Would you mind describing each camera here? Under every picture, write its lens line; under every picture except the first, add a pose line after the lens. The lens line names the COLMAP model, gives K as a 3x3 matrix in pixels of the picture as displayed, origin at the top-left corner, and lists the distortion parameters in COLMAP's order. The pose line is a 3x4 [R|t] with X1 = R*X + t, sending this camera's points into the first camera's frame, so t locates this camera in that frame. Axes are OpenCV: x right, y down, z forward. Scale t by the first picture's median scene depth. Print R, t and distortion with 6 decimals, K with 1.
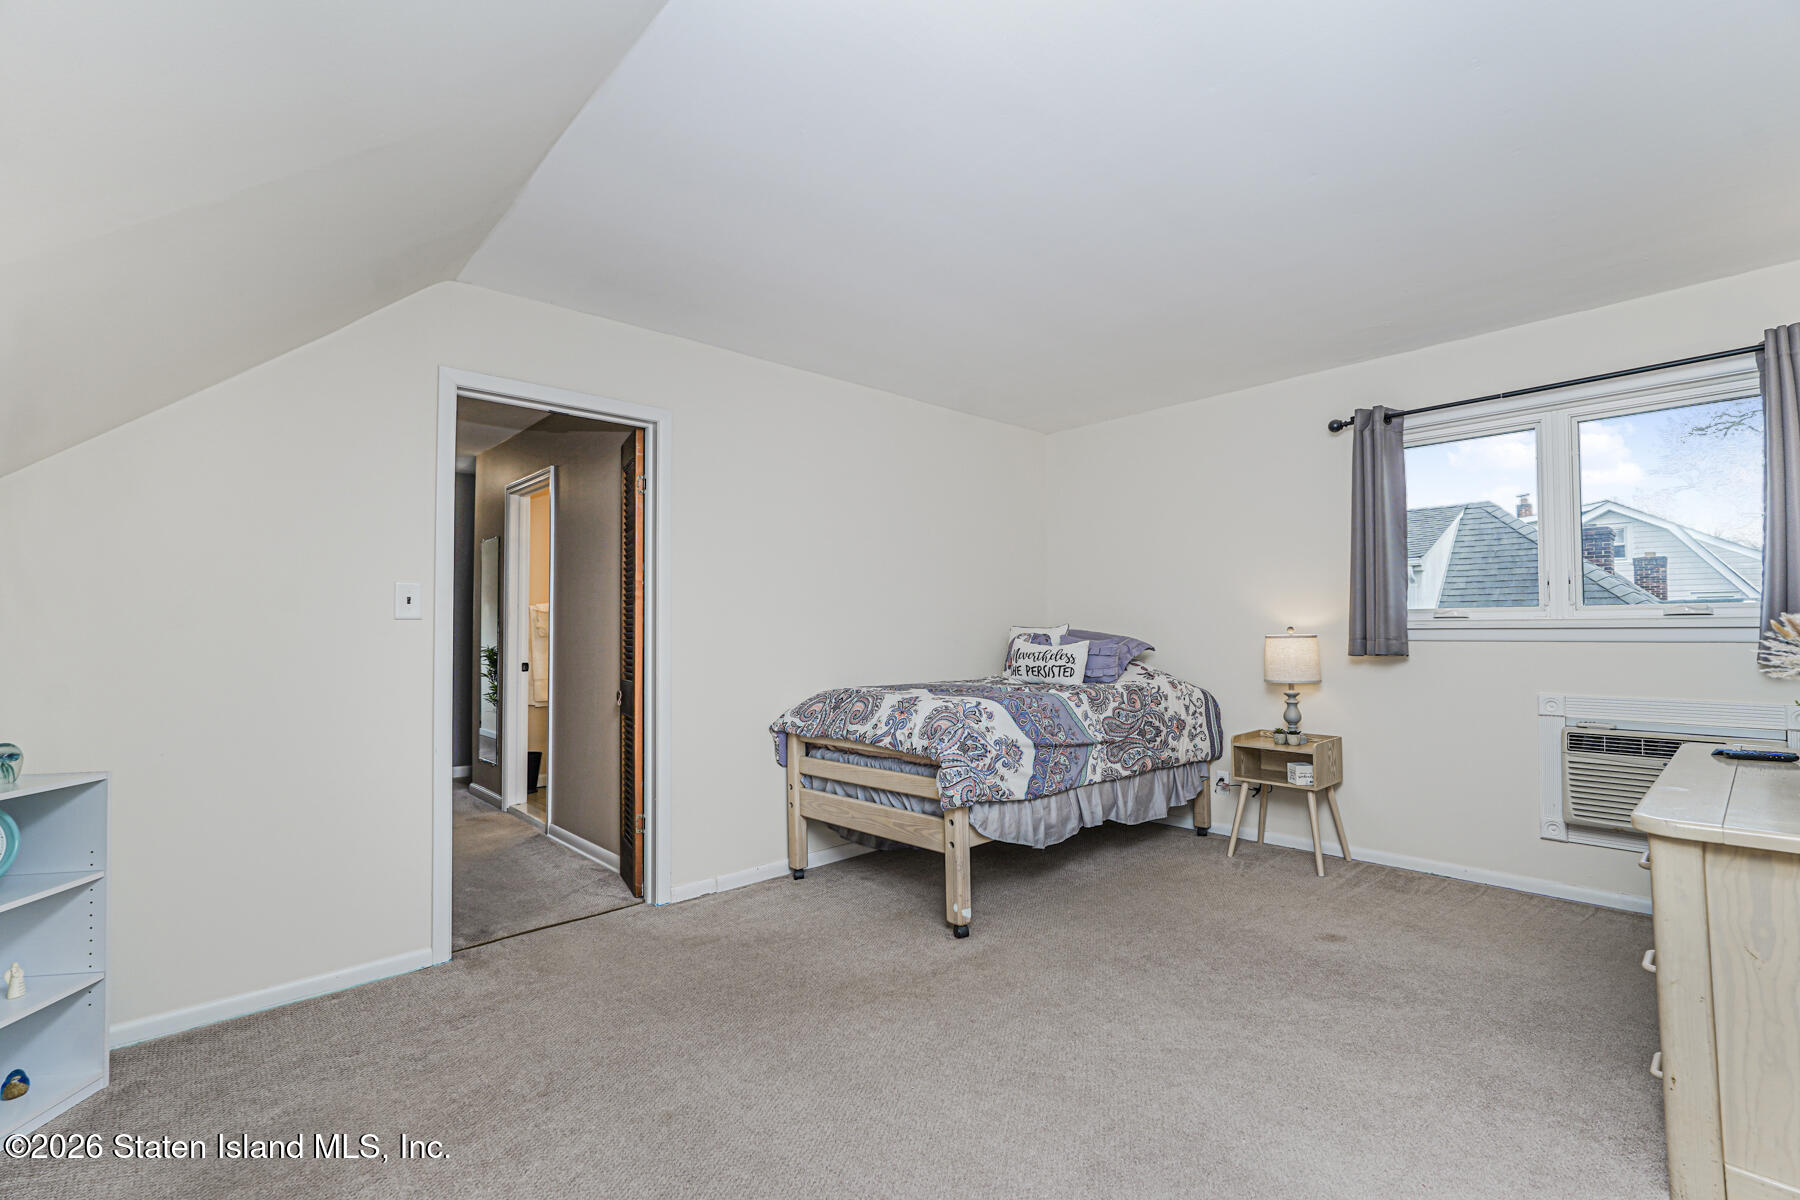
lens RADIAL K [[795.6, 0, 911.4], [0, 795.6, 601.0], [0, 0, 1]] dist [-0.015615, 0.007621]
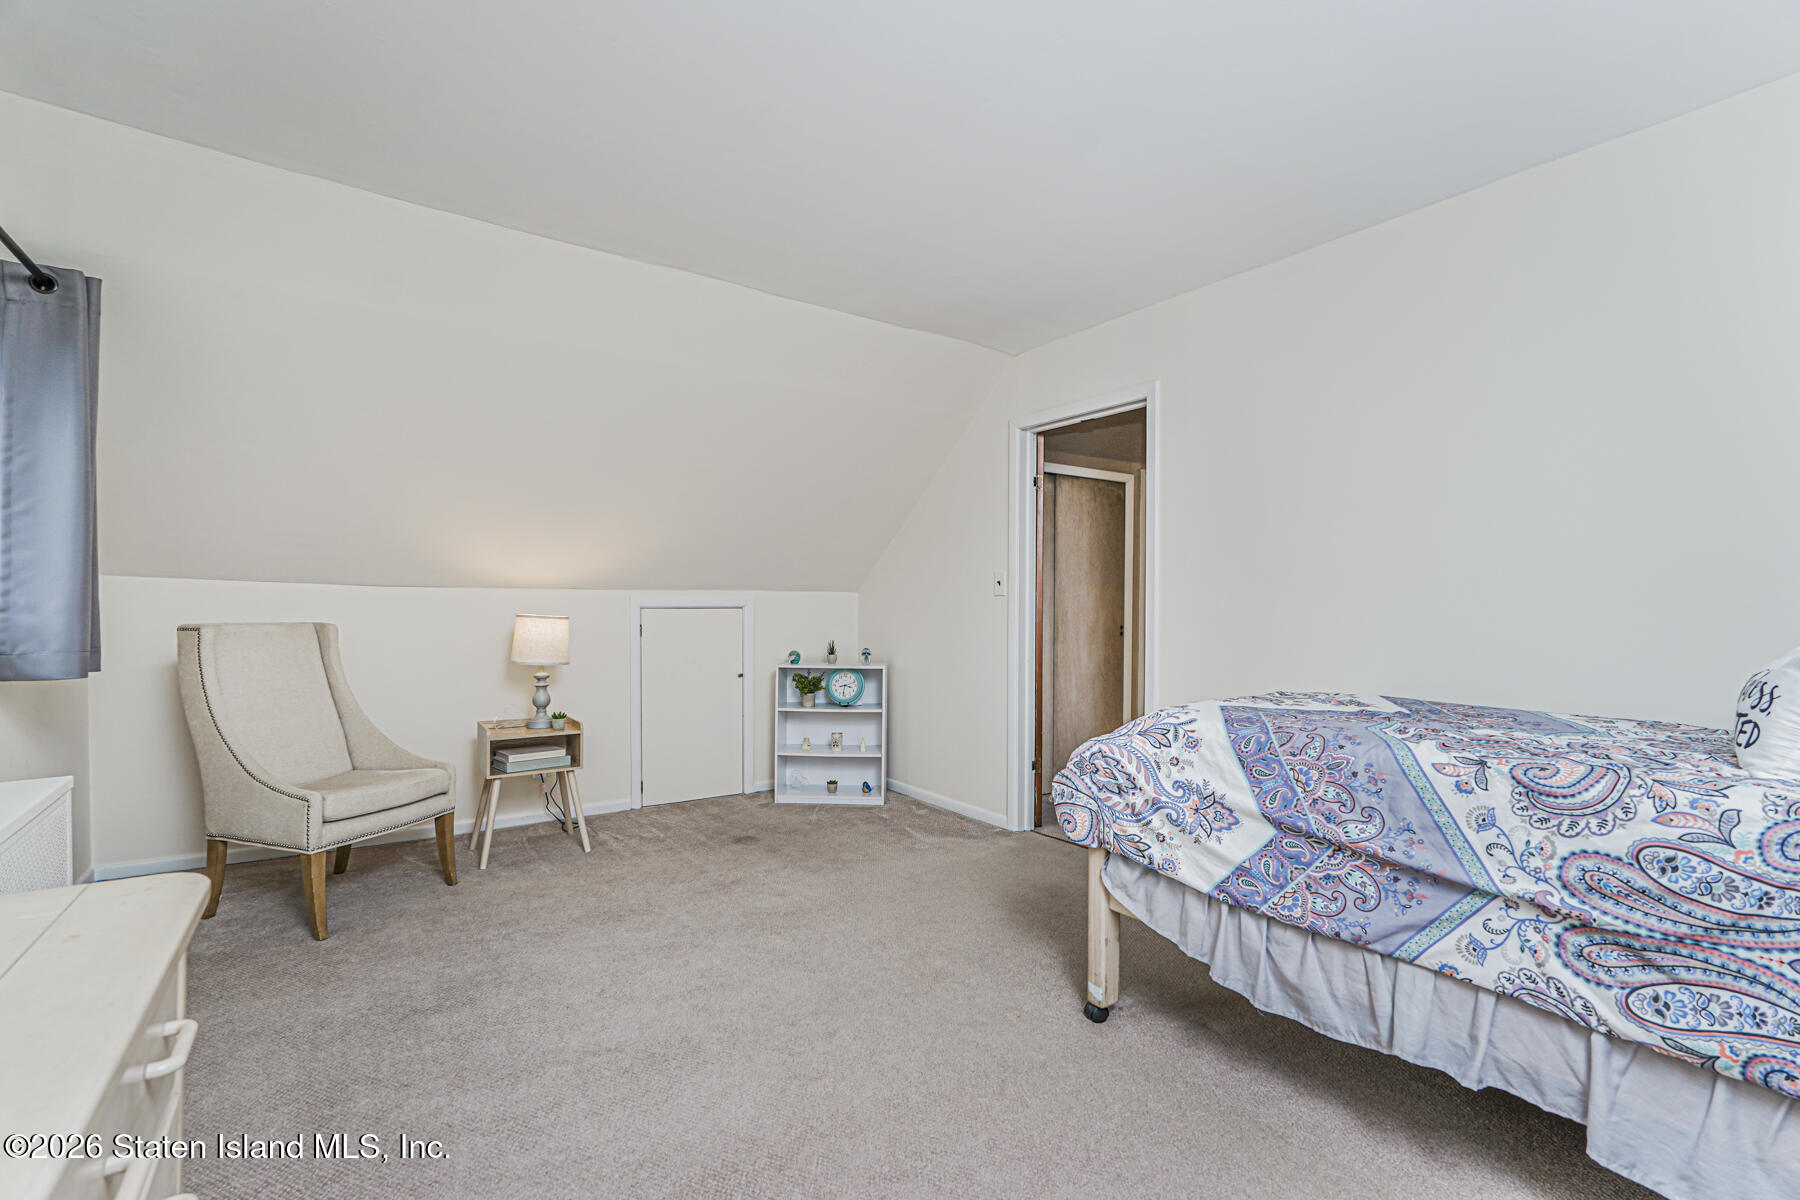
lens RADIAL K [[795.6, 0, 899.7], [0, 795.6, 601.4], [0, 0, 1]] dist [-0.015615, 0.007621]
pose [[-0.095766, 0.005865, -0.995387, 0.706633], [0.020166, 0.999789, 0.003951, 0.024017], [0.995200, -0.019695, -0.095864, 0.789870]]
